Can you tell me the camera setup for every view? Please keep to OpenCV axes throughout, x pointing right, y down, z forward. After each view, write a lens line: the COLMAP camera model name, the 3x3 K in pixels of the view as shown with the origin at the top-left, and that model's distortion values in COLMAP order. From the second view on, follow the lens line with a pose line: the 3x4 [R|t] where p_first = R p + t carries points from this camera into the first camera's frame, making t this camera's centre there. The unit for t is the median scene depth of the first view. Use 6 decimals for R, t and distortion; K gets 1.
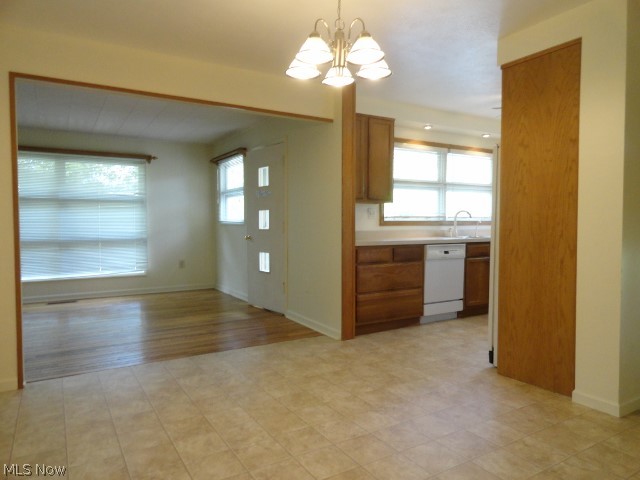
lens RADIAL K [[428.0, 0, 321.6], [0, 428.0, 236.8], [0, 0, 1]] dist [0.001468, 0.001157]
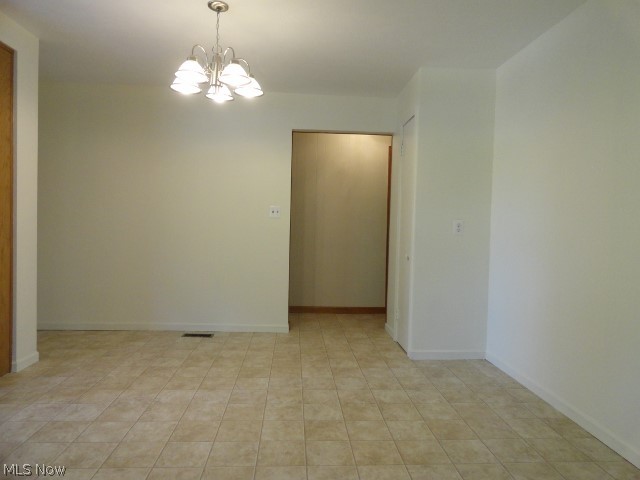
lens RADIAL K [[428.0, 0, 321.6], [0, 428.0, 236.8], [0, 0, 1]] dist [0.001468, 0.001157]
pose [[-0.879197, -0.033250, 0.475298, -0.746552], [-0.009697, 0.998604, 0.051920, -0.047584], [-0.476361, 0.041039, -0.878292, 1.830285]]
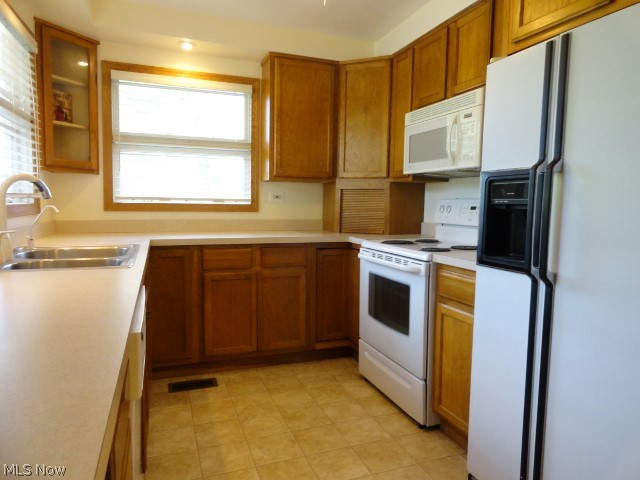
lens RADIAL K [[434.6, 0, 327.8], [0, 434.6, 241.4], [0, 0, 1]] dist [0.000119, 0.000516]
pose [[0.177973, -0.078294, 0.980916, -0.754517], [0.011202, 0.996926, 0.077540, -0.032920], [-0.983972, -0.002812, 0.178303, 0.723614]]
